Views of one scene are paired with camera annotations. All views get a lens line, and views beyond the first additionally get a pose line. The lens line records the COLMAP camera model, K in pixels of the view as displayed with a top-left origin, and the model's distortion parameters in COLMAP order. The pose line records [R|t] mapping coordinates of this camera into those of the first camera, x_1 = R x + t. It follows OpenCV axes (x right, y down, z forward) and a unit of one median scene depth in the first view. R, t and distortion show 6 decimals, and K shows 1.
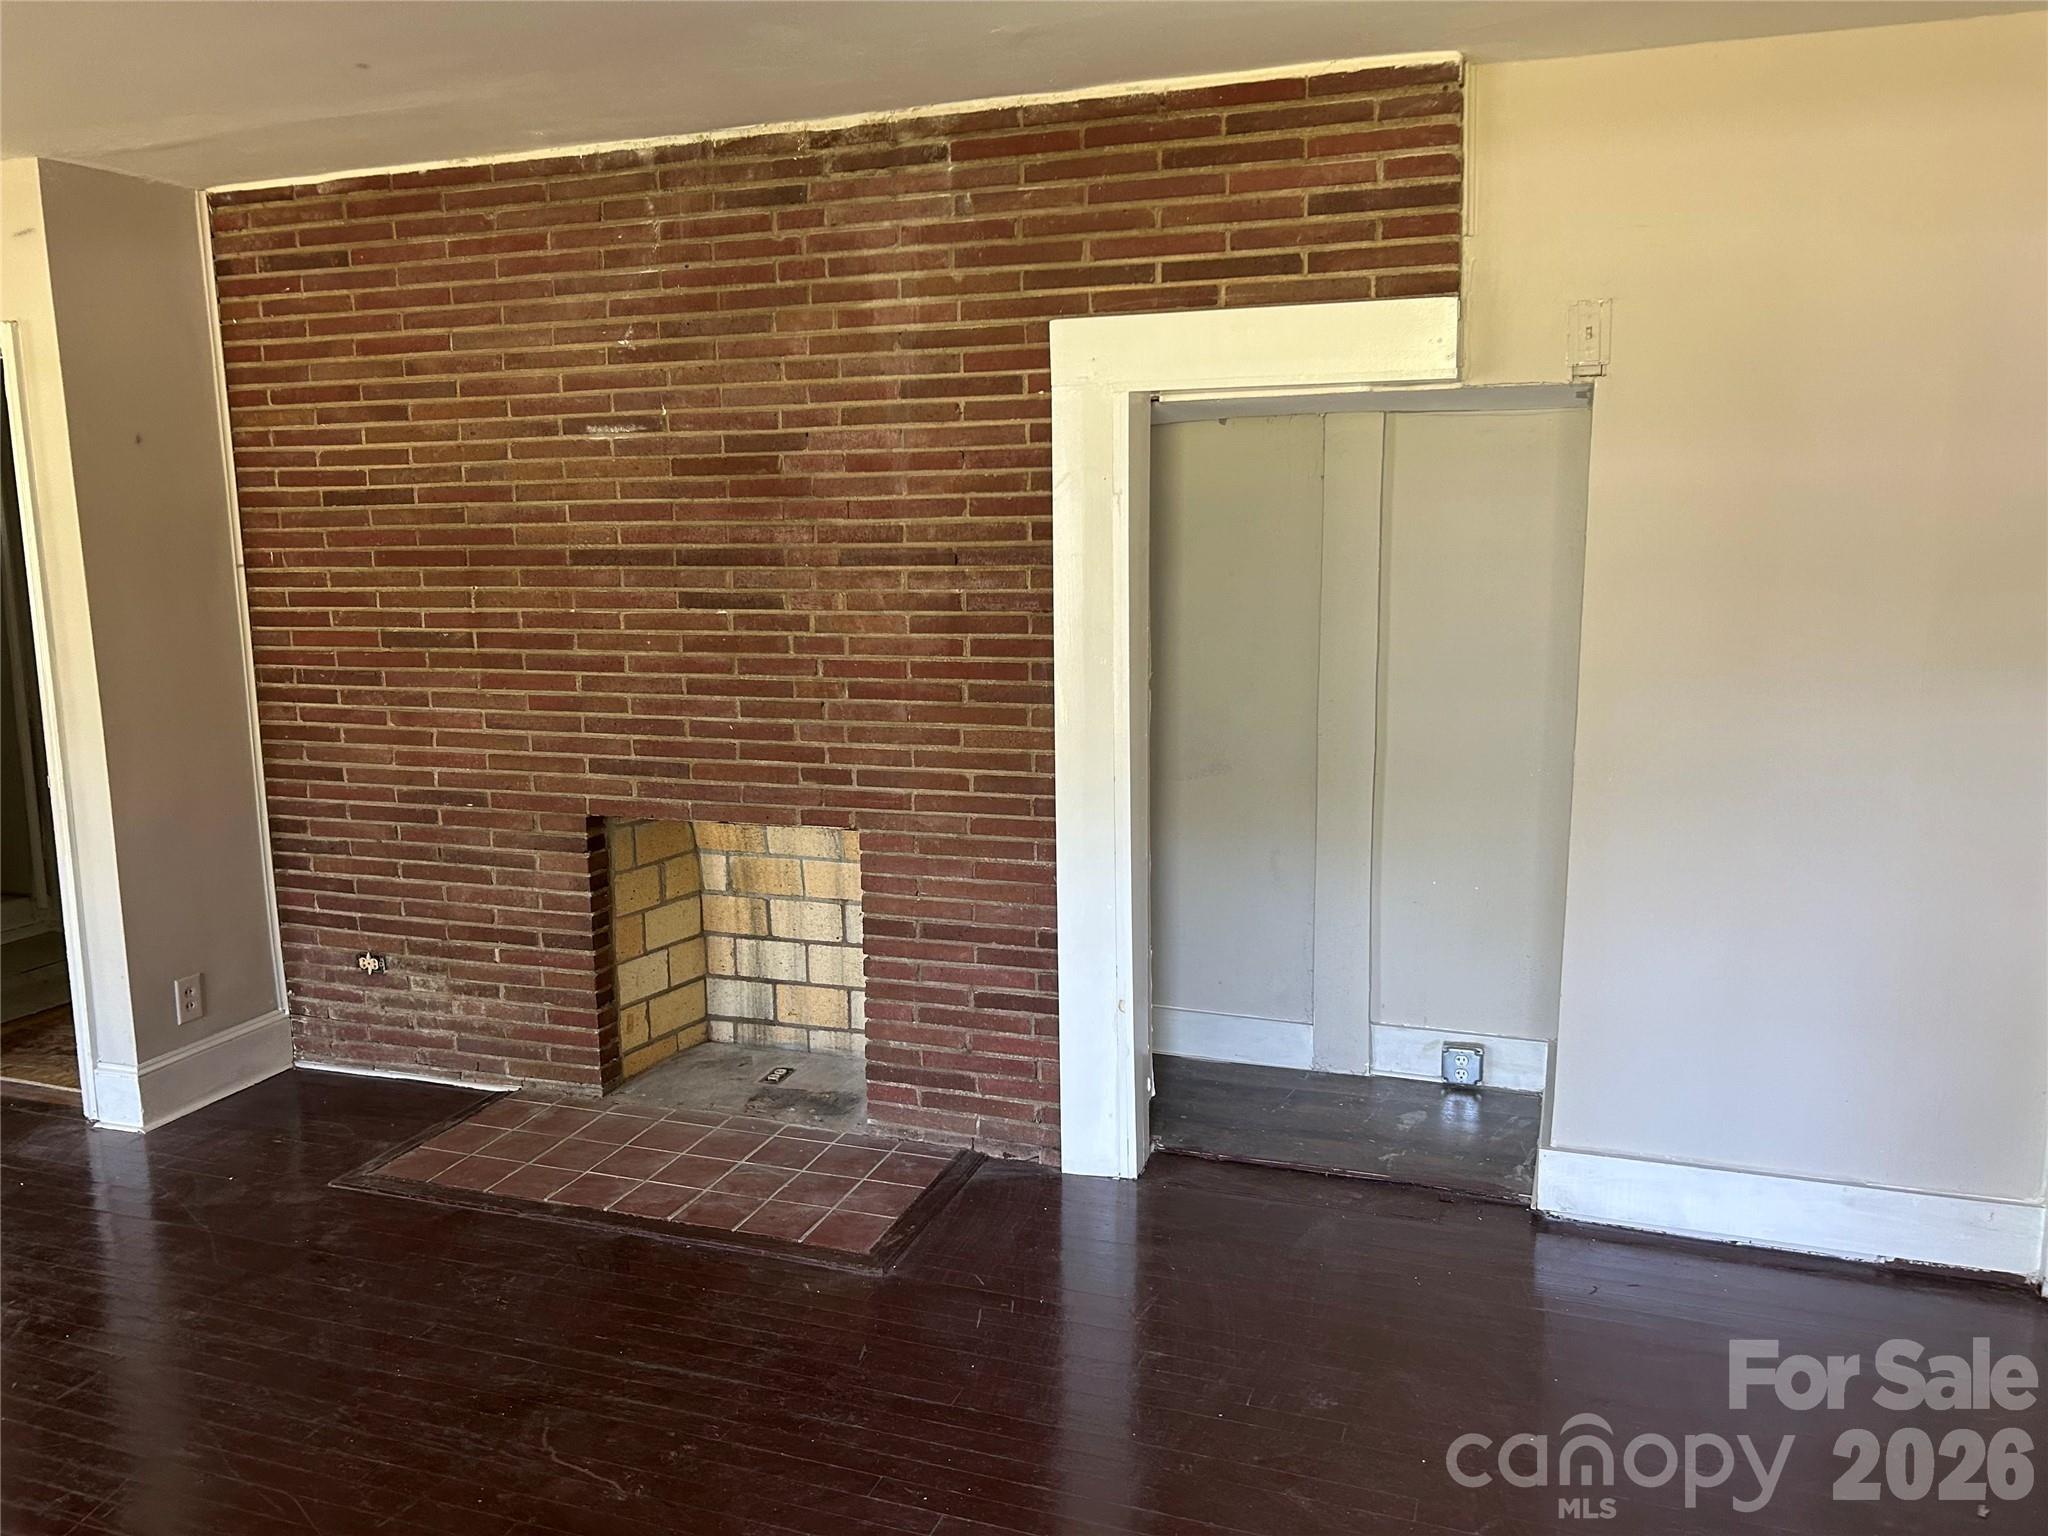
lens RADIAL K [[1525.1, 0, 1009.7], [0, 1525.1, 774.5], [0, 0, 1]] dist [0.052984, -0.059367]
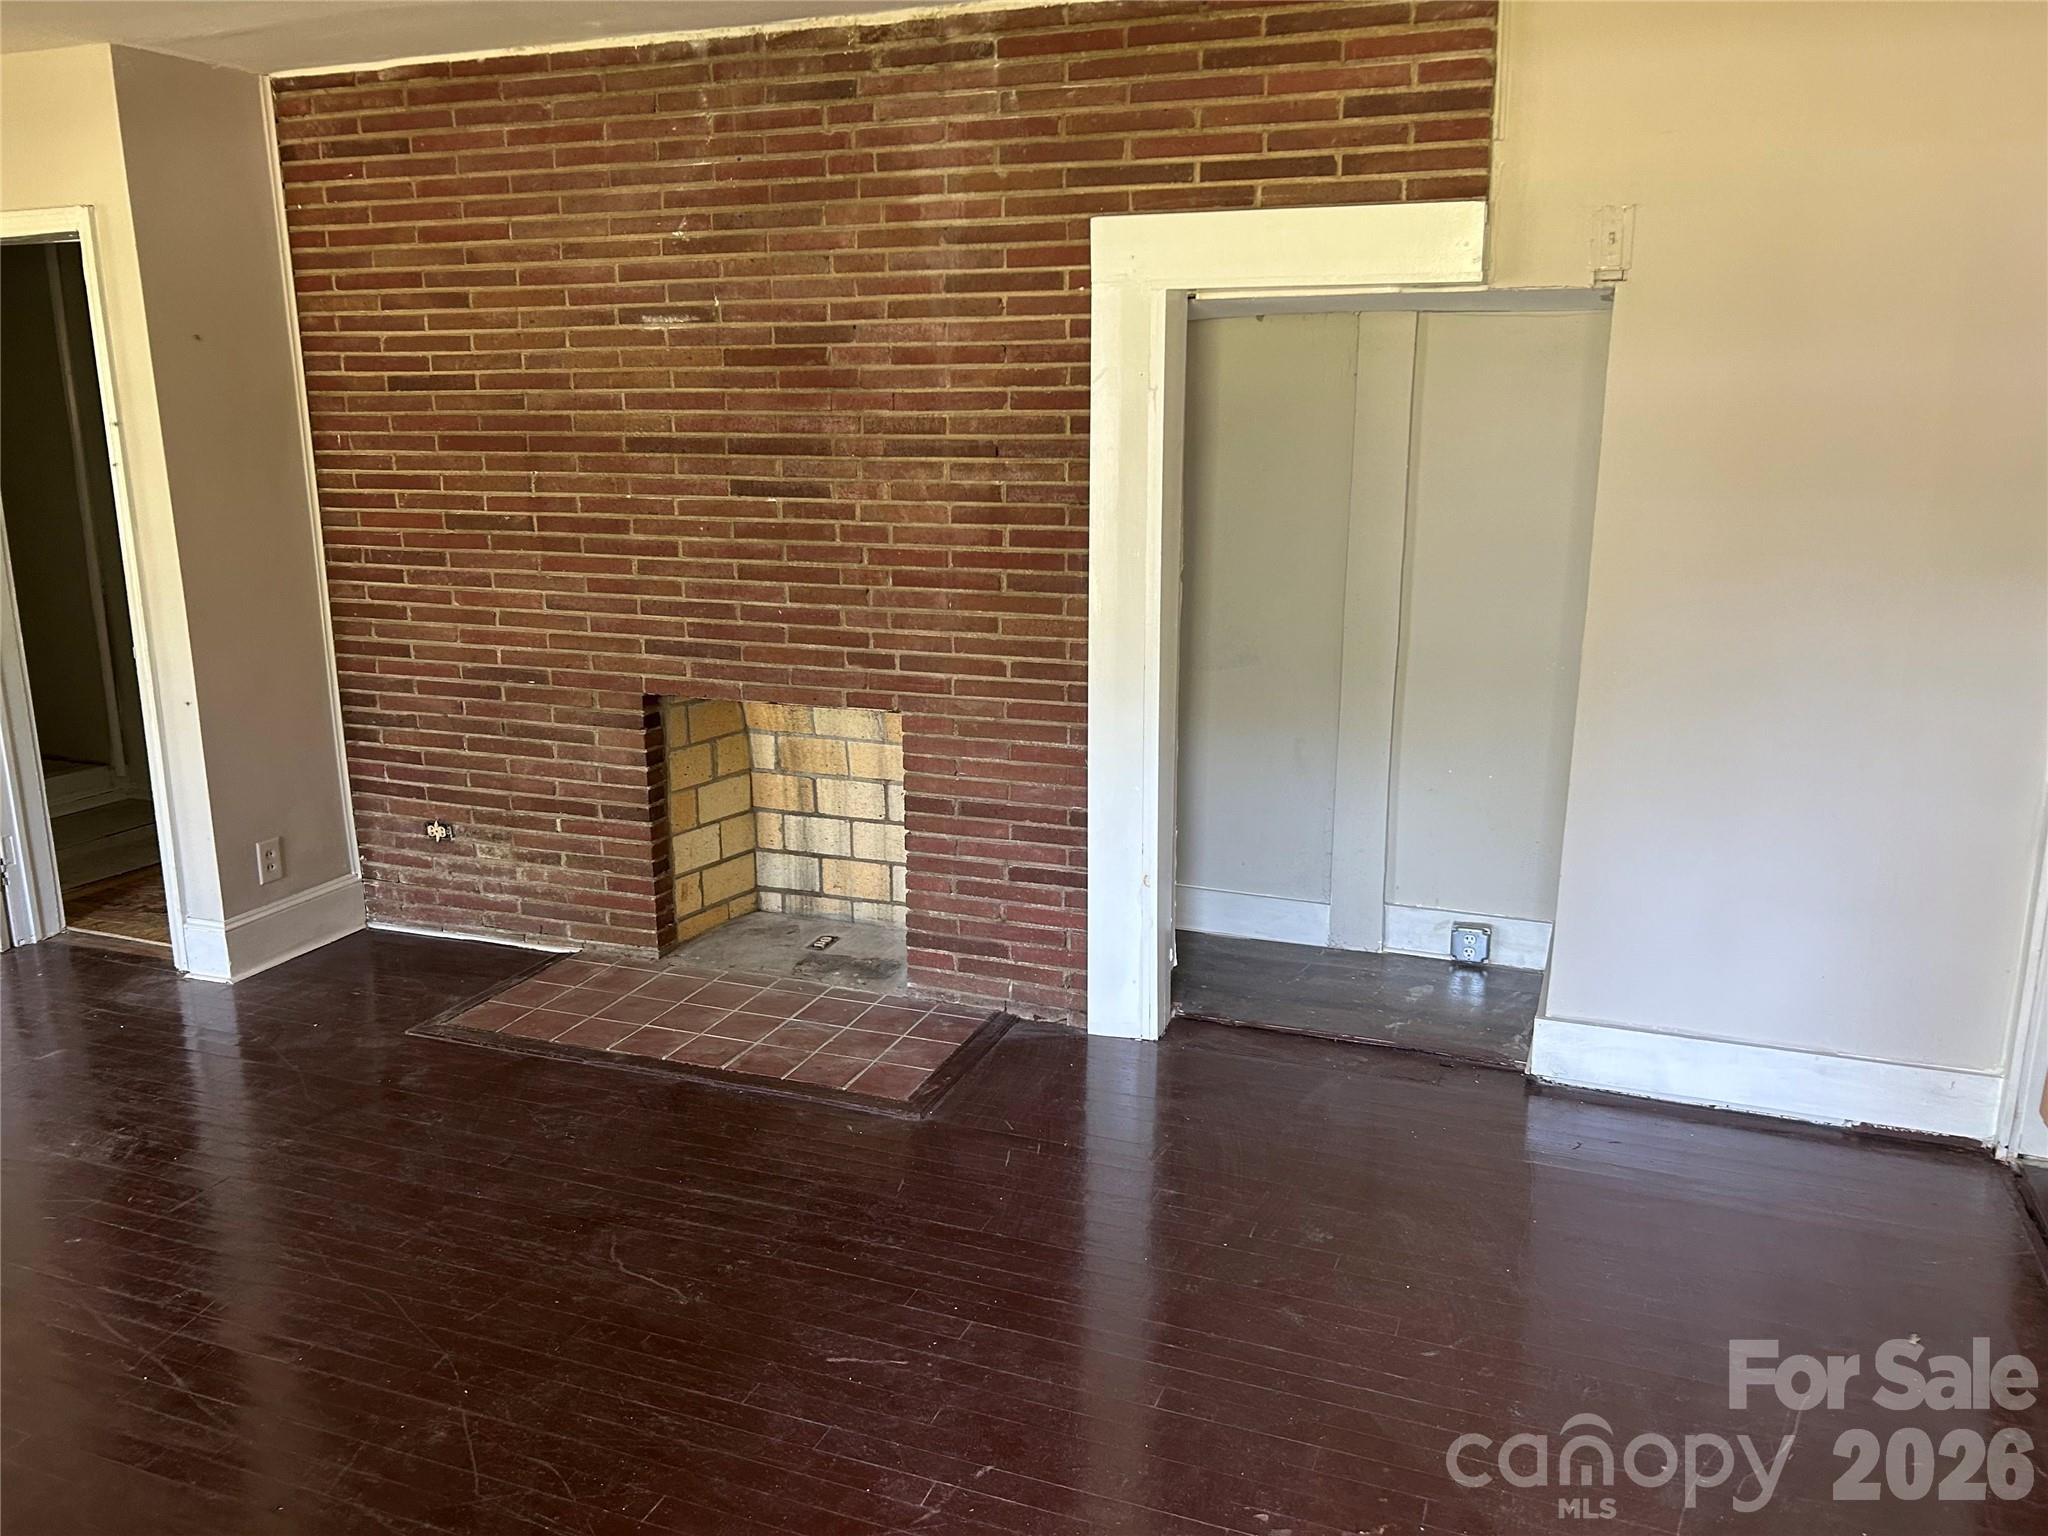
lens RADIAL K [[1525.1, 0, 1031.5], [0, 1525.1, 779.8], [0, 0, 1]] dist [0.052984, -0.059367]
pose [[0.999798, 0.016330, -0.011708, 0.004091], [-0.015440, 0.997255, 0.072418, 0.005679], [0.012859, -0.072223, 0.997306, -0.052439]]
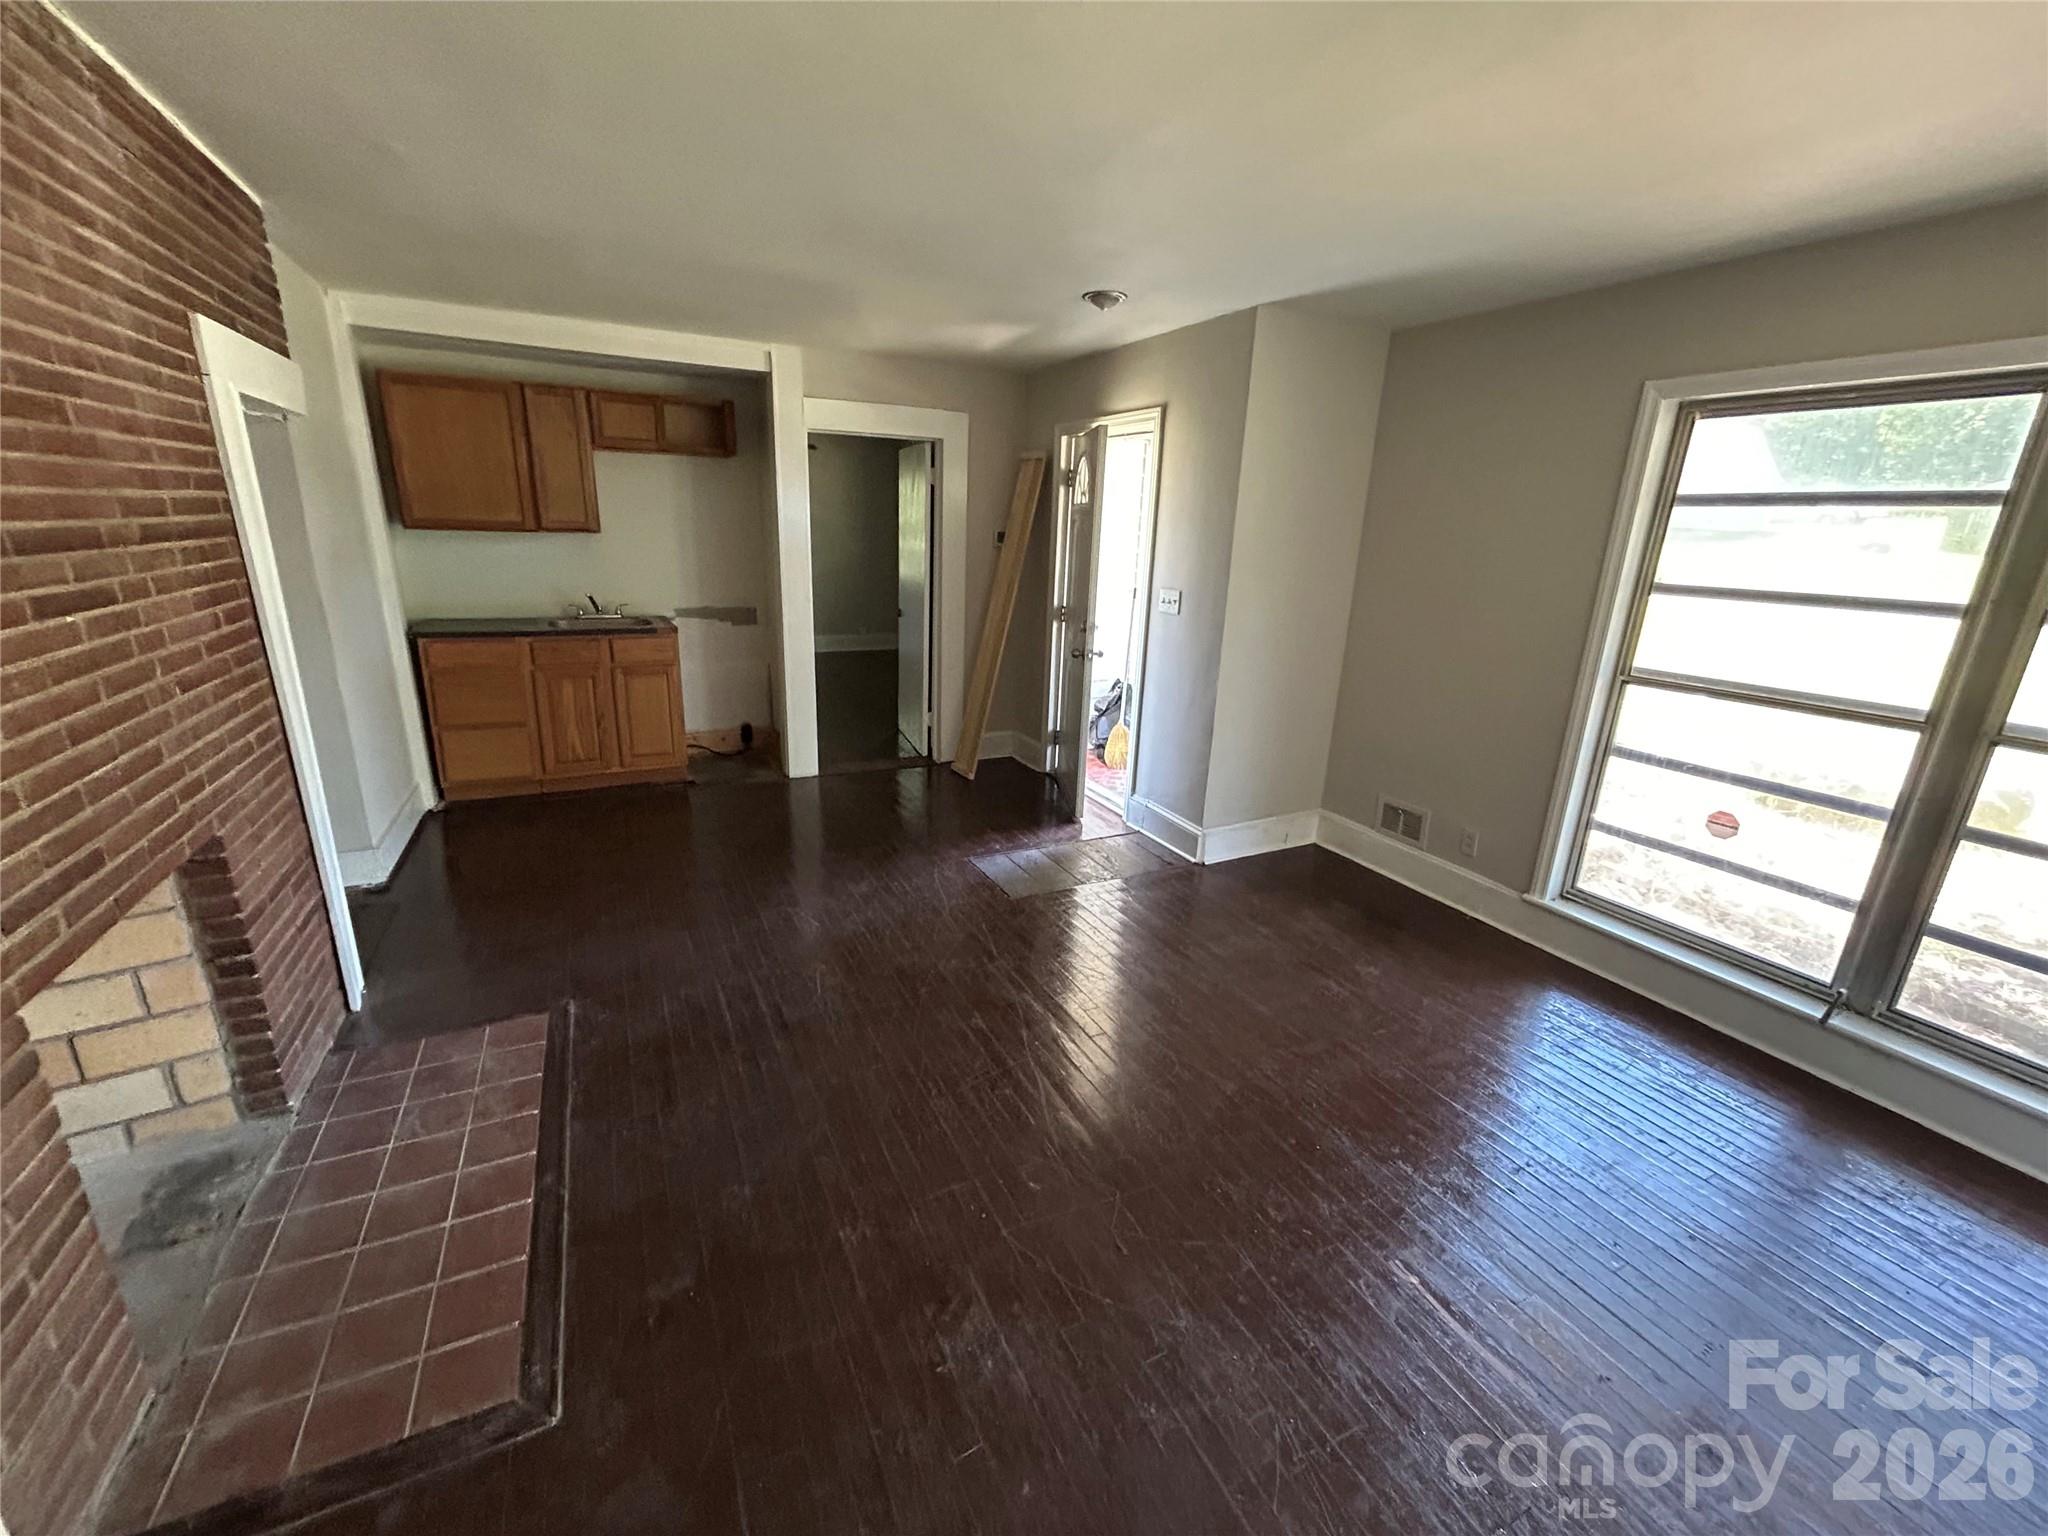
lens RADIAL K [[822.7, 0, 1026.4], [0, 822.7, 764.4], [0, 0, 1]] dist [0.000406, 0.000848]
pose [[-0.726986, -0.206813, 0.654767, -0.790130], [0.085735, 0.918763, 0.385389, -0.156311], [-0.681279, 0.336309, -0.650197, 0.982382]]
